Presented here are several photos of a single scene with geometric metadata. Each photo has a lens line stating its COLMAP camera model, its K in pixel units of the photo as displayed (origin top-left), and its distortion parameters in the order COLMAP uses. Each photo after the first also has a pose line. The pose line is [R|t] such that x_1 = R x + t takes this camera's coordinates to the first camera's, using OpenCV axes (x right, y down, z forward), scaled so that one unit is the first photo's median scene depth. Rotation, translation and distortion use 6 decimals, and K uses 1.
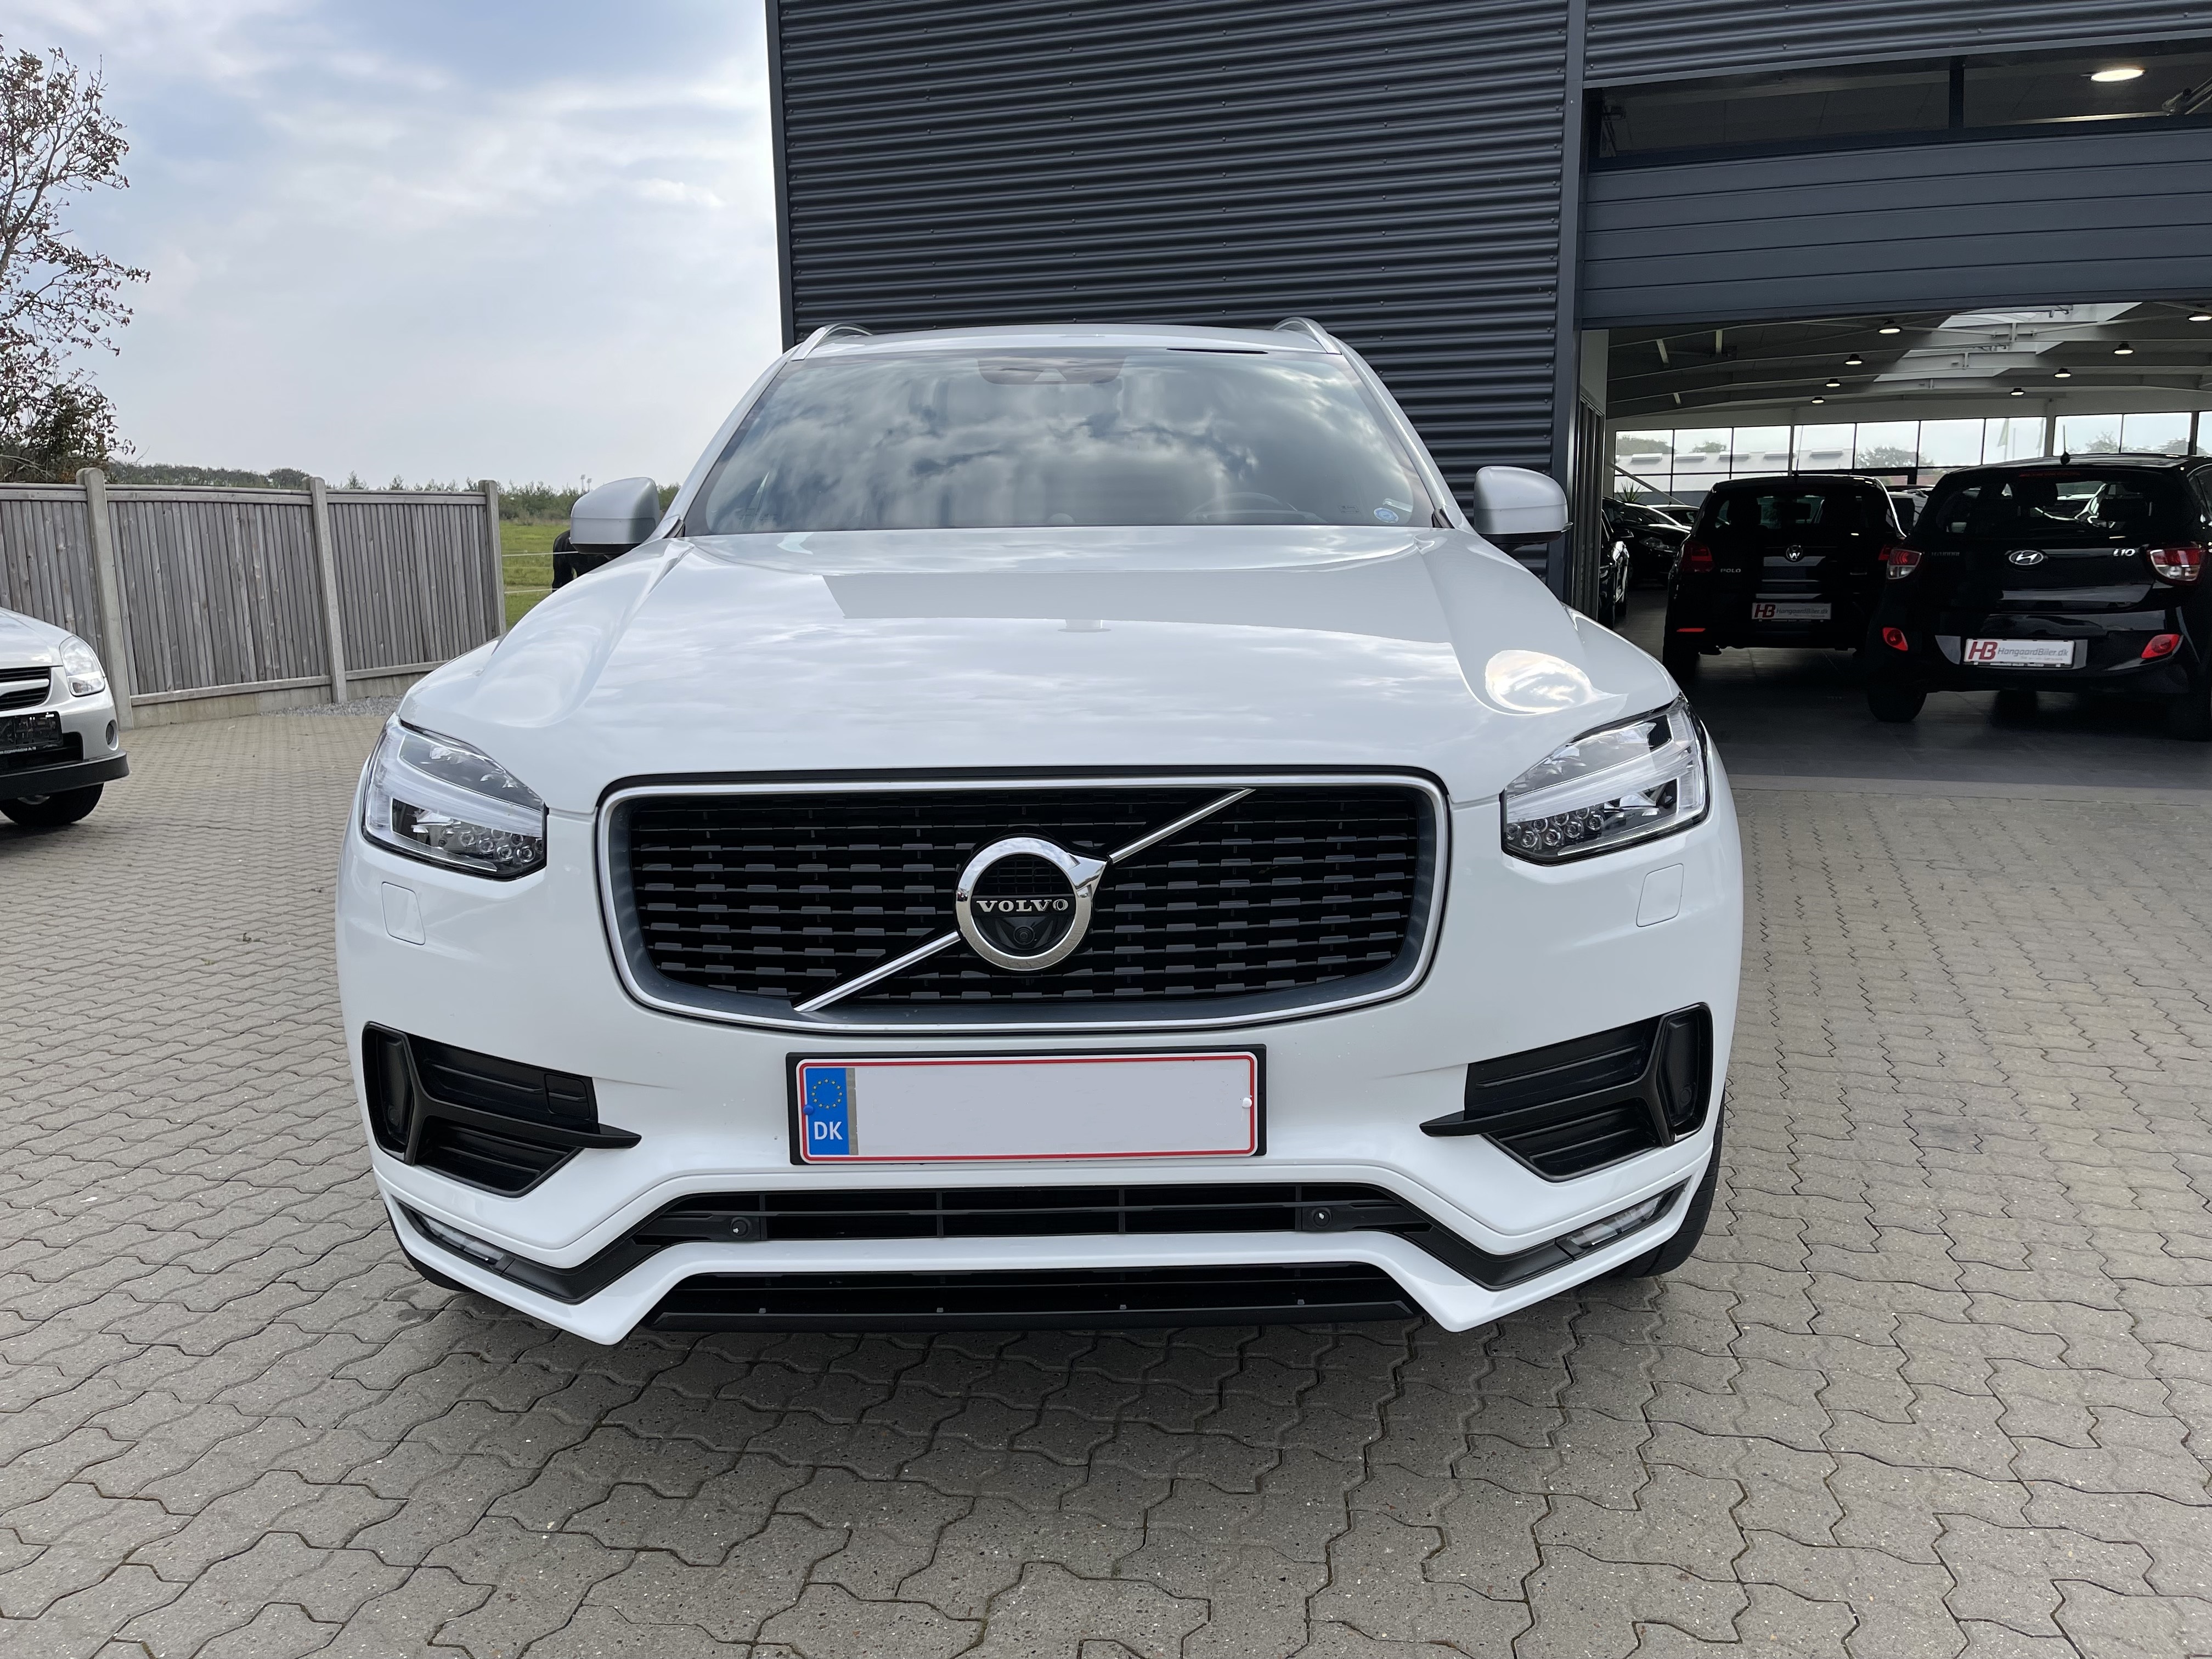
lens RADIAL K [[1715.3, 0, 1103.9], [0, 1715.3, 830.9], [0, 0, 1]] dist [0.080309, -0.131782]
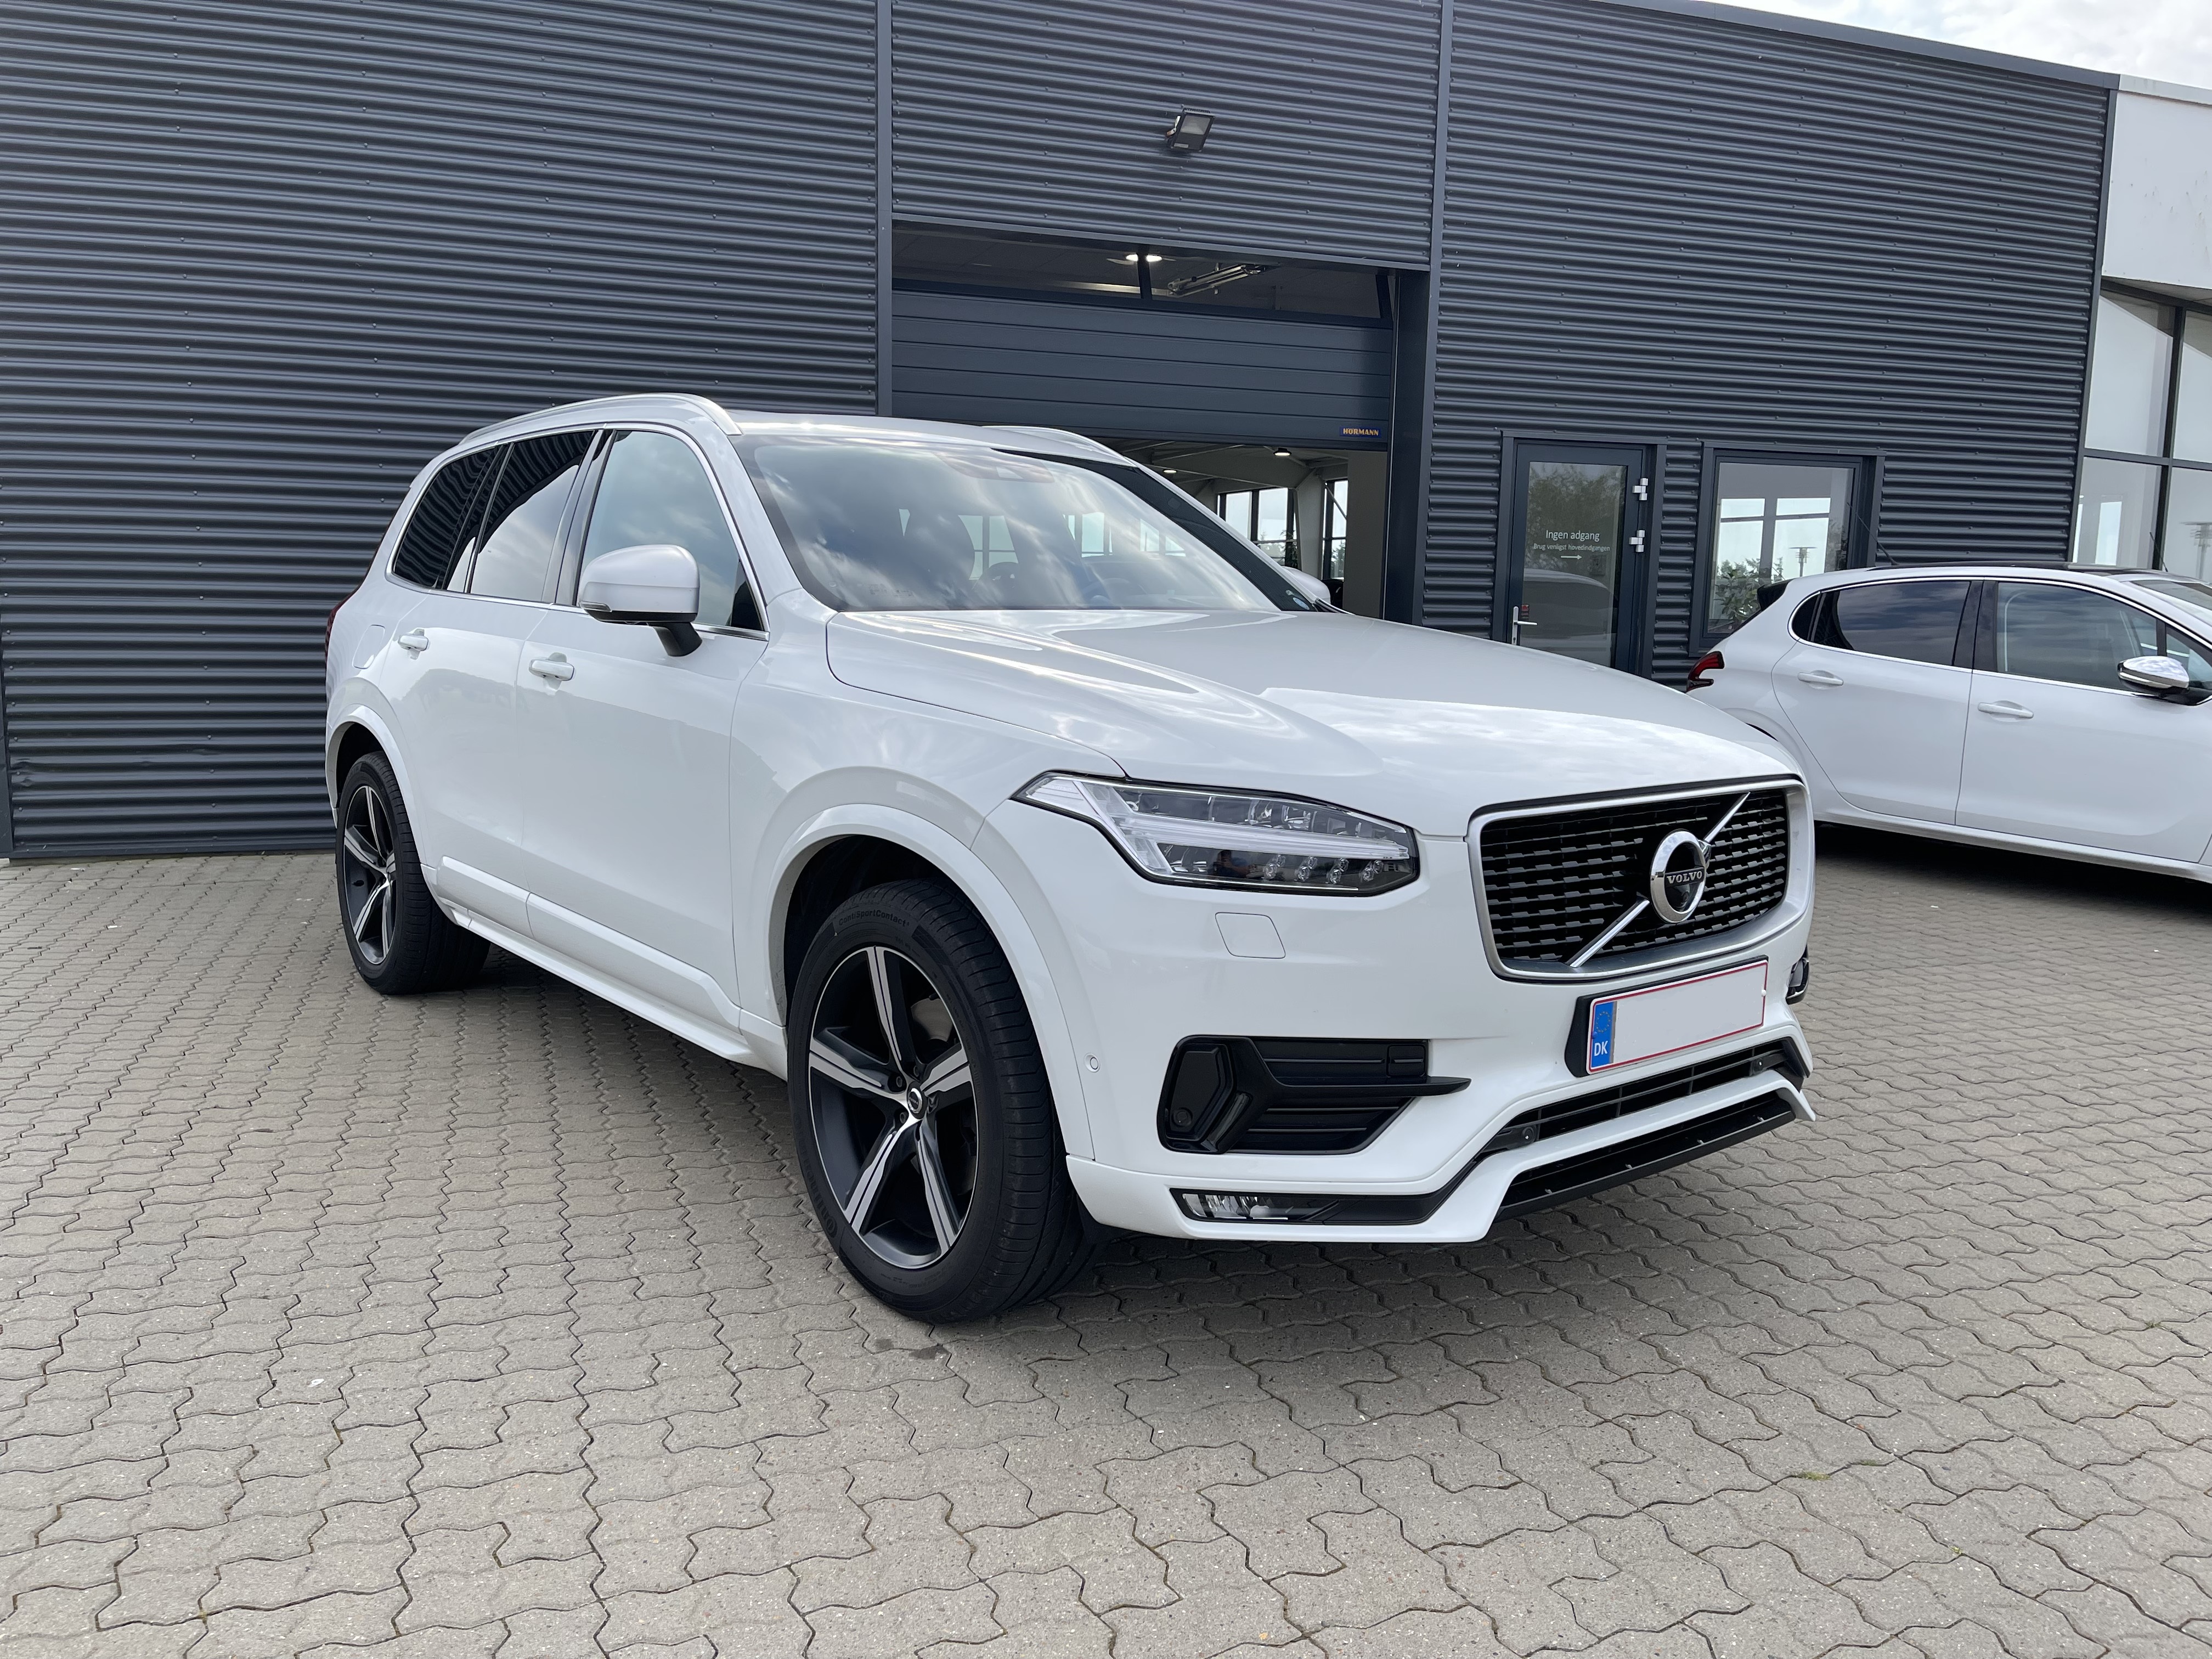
lens RADIAL K [[1715.3, 0, 1127.3], [0, 1715.3, 823.4], [0, 0, 1]] dist [0.080309, -0.131782]
pose [[0.772260, -0.061601, 0.632314, -1.257237], [0.083608, 0.996486, -0.005033, -0.033045], [-0.629782, 0.056753, 0.774696, 0.127025]]
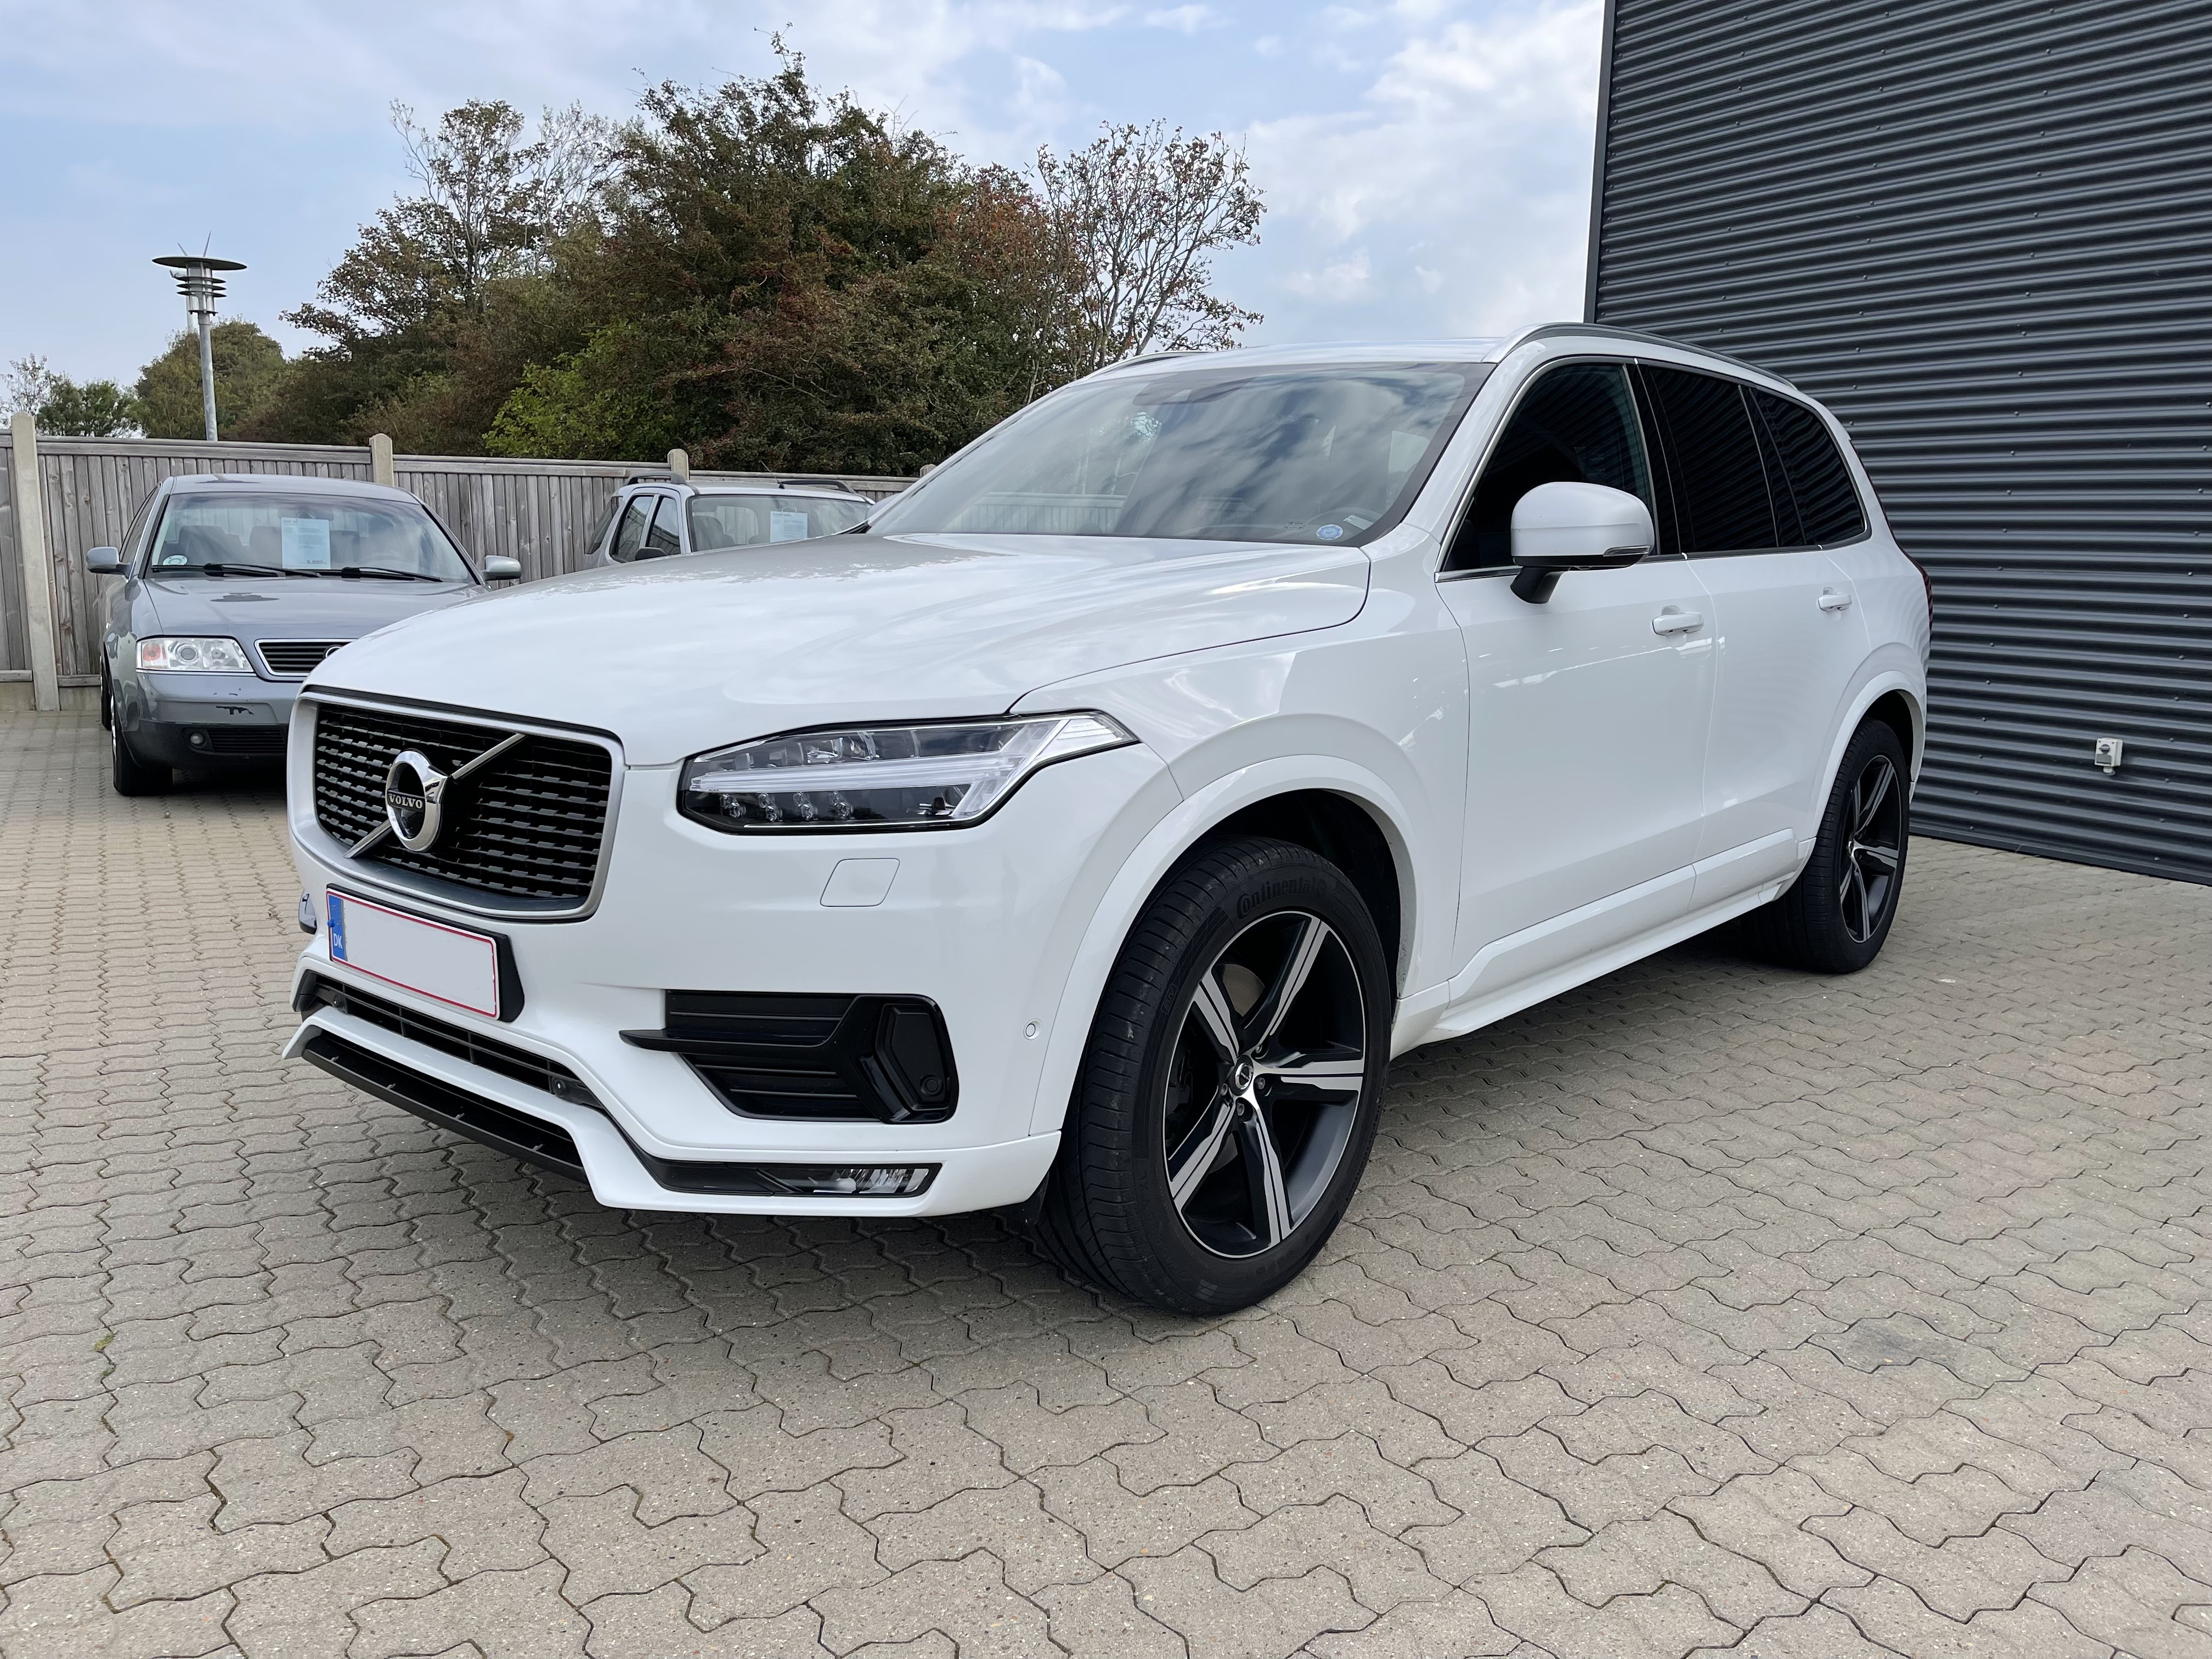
lens RADIAL K [[1715.3, 0, 1104.9], [0, 1715.3, 808.5], [0, 0, 1]] dist [0.080309, -0.131782]
pose [[0.754531, 0.128823, -0.643496, 1.163227], [-0.140164, 0.989553, 0.033752, -0.069227], [0.641122, 0.064728, 0.764705, 0.275381]]
